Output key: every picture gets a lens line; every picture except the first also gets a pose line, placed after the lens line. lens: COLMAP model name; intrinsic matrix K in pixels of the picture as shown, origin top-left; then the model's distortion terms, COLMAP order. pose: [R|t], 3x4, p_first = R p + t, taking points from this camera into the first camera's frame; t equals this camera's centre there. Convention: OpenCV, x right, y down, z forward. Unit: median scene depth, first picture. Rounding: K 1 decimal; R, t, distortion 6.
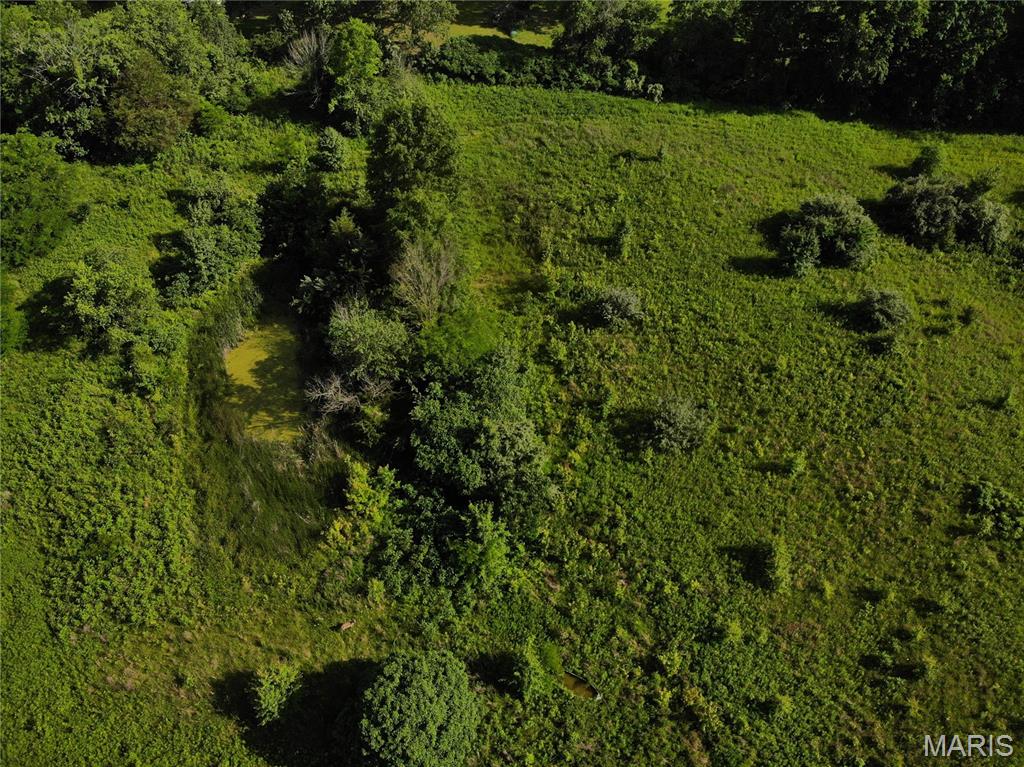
lens RADIAL K [[752.7, 0, 512.0], [0, 752.7, 383.5], [0, 0, 1]] dist [0.001842, -0.096712]
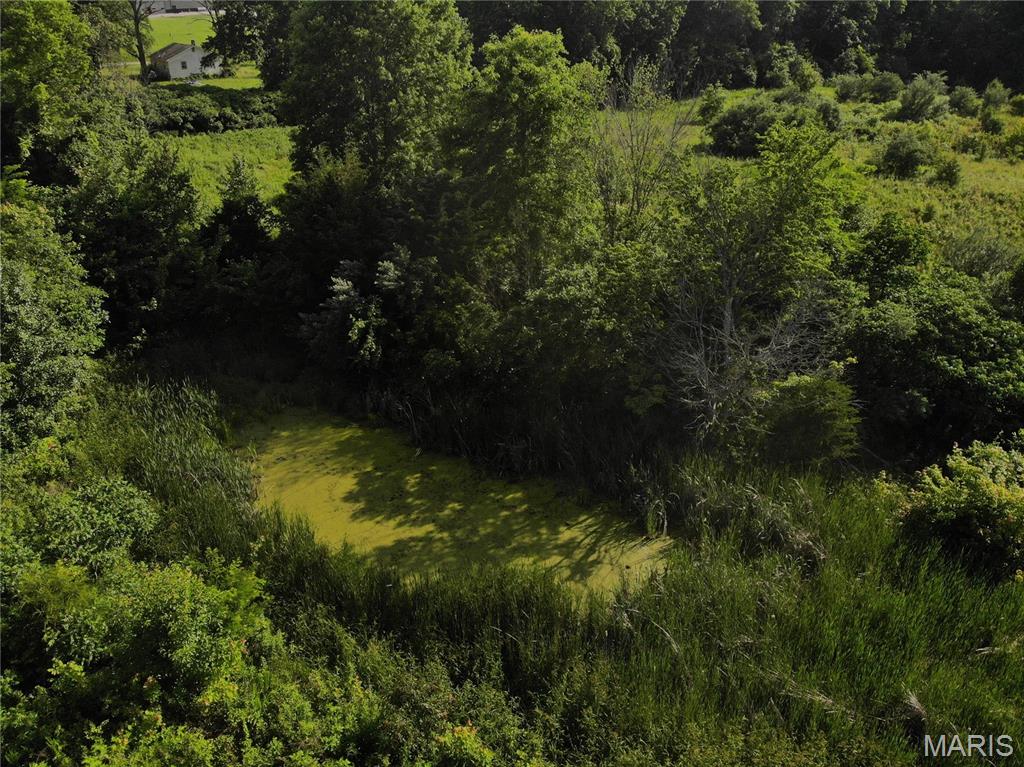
lens RADIAL K [[752.7, 0, 512.0], [0, 752.7, 383.5], [0, 0, 1]] dist [0.001842, -0.096712]
pose [[0.708346, -0.315632, 0.631365, -0.443656], [0.489907, 0.863776, -0.117822, 0.006110], [-0.508170, 0.392769, 0.766483, 0.581761]]
